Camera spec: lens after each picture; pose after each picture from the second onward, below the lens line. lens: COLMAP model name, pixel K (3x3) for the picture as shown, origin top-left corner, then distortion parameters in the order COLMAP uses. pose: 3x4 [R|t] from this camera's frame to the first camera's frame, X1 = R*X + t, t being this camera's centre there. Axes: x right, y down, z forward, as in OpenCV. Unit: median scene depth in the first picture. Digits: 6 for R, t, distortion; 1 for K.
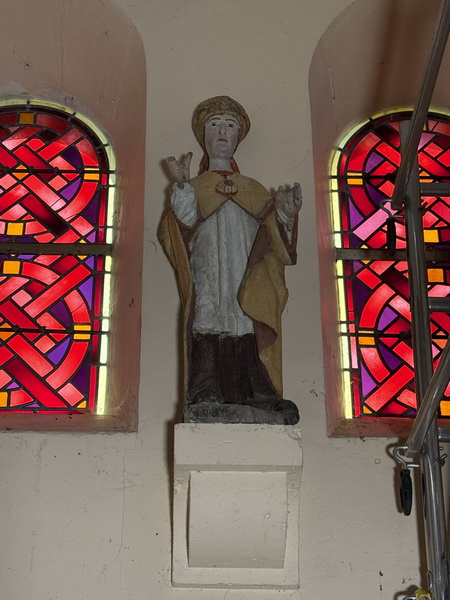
lens RADIAL K [[1236.3, 0, 226.9], [0, 1236.3, 326.2], [0, 0, 1]] dist [-0.047661, 0.000000]
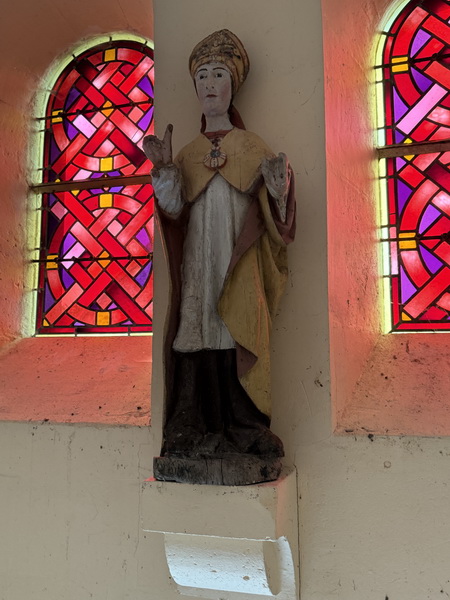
lens RADIAL K [[543.6, 0, 223.2], [0, 543.6, 297.4], [0, 0, 1]] dist [0.023022, 0.000000]
pose [[0.941518, -0.033620, -0.335281, 0.121416], [0.163861, 0.915120, 0.368383, -0.146036], [0.294437, -0.401778, 0.867111, 0.539022]]
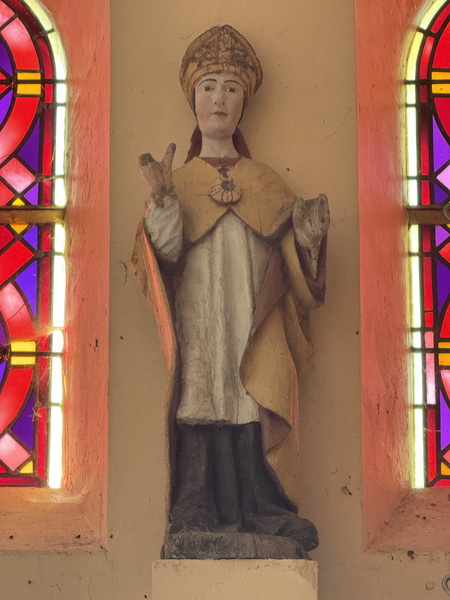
lens RADIAL K [[3419.9, 0, 225.3], [0, 3419.9, 300.4], [0, 0, 1]] dist [-0.087108, 0.000000]
pose [[0.998846, -0.010779, -0.046807, 0.079614], [0.018380, 0.986100, 0.165131, -0.329299], [0.044376, -0.165801, 0.985160, -0.819908]]
